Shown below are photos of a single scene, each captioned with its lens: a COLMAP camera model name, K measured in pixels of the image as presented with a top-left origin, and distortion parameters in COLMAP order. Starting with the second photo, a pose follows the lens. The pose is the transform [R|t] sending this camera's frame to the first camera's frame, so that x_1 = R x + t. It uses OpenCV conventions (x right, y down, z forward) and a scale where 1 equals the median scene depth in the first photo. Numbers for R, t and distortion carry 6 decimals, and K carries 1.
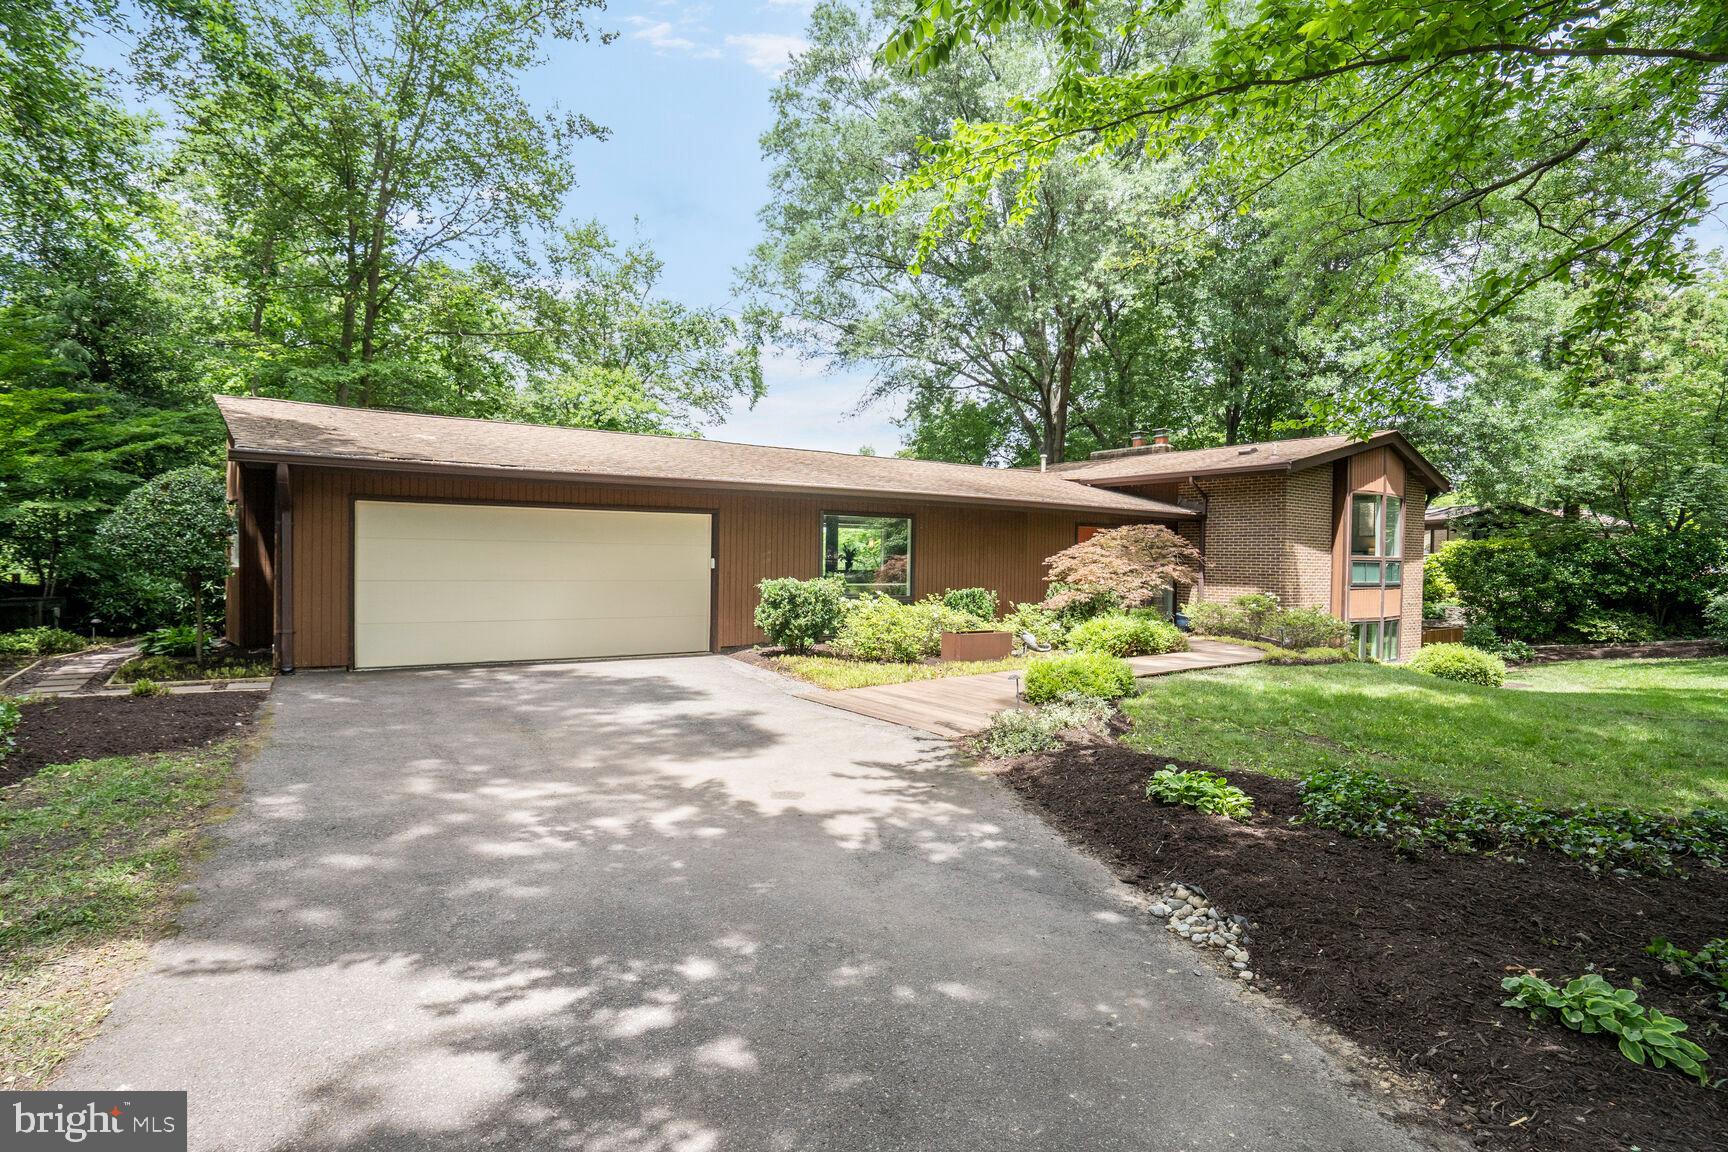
lens RADIAL K [[870.1, 0, 864.0], [0, 870.1, 576.0], [0, 0, 1]] dist [-0.000713, -0.000058]
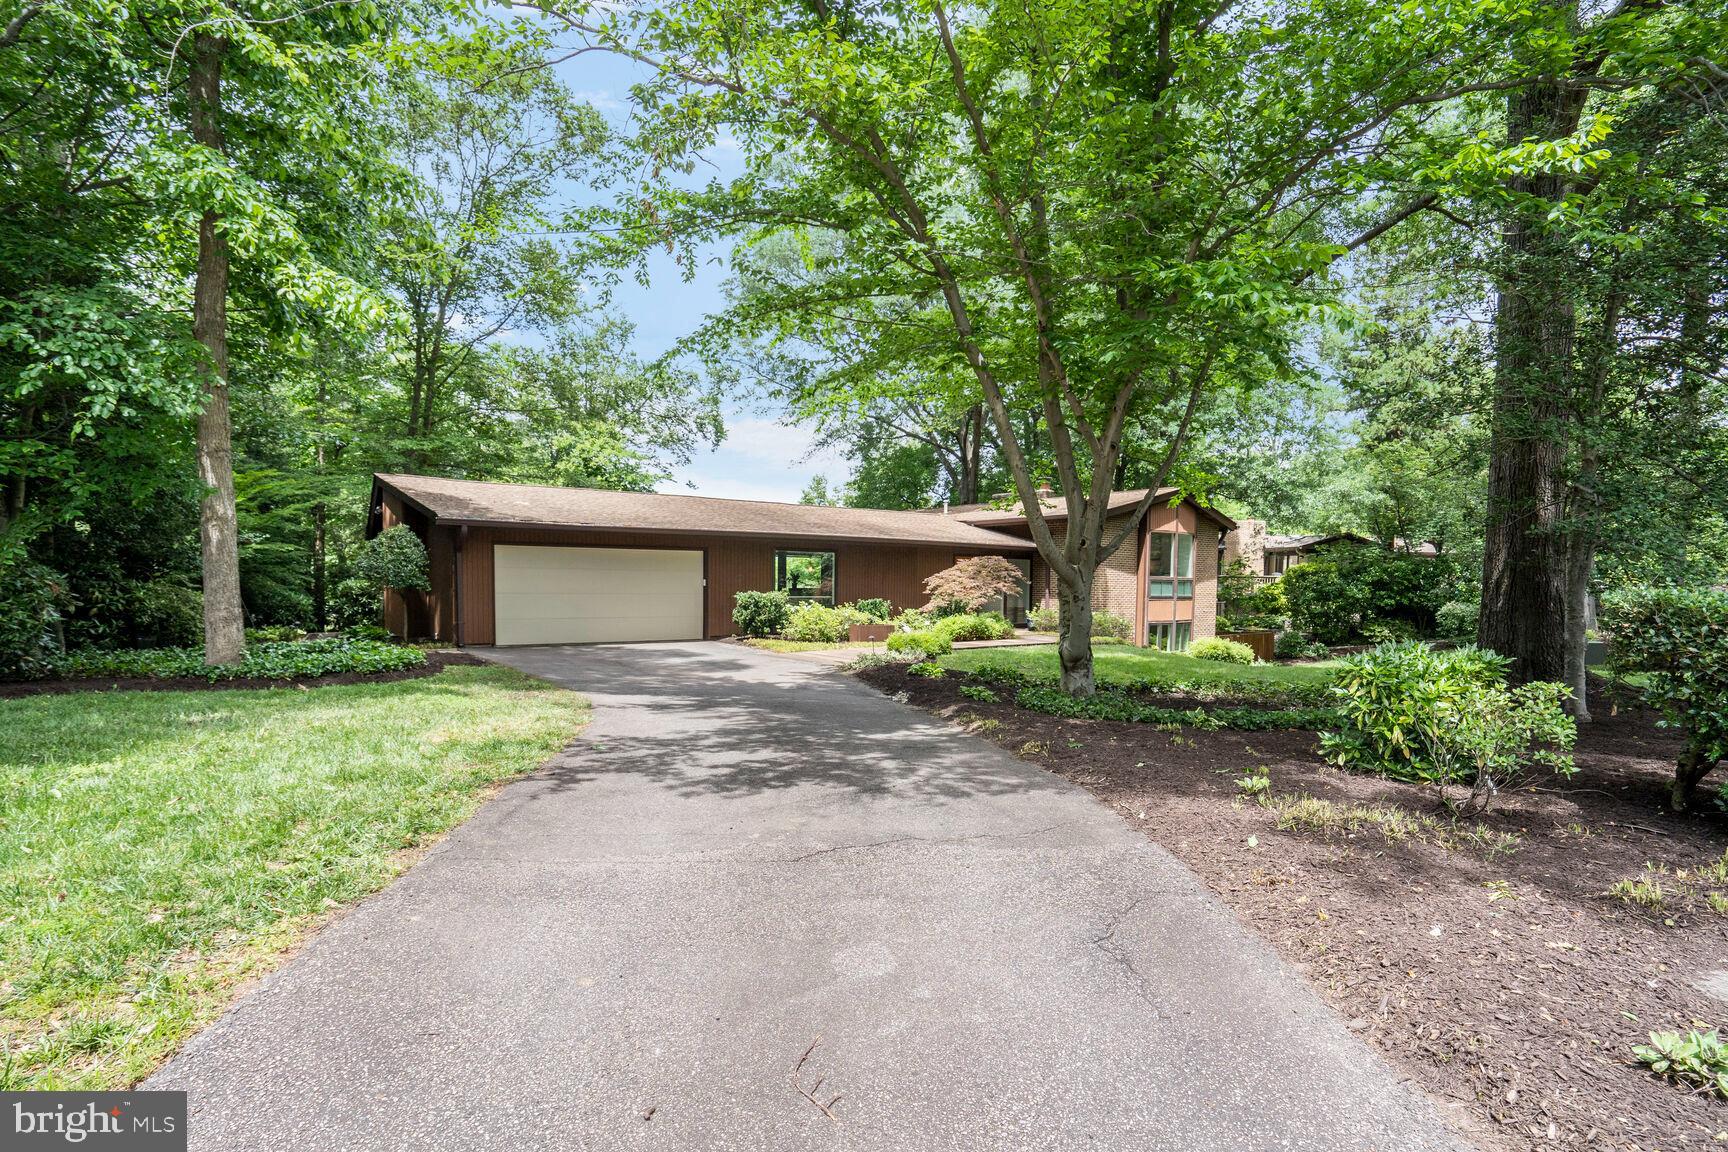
lens RADIAL K [[831.1, 0, 860.5], [0, 831.1, 658.3], [0, 0, 1]] dist [0.000561, 0.000239]
pose [[0.998743, -0.008882, 0.049330, 0.024381], [0.005413, 0.997530, 0.070027, 0.014293], [-0.049831, -0.069672, 0.996325, -0.397346]]
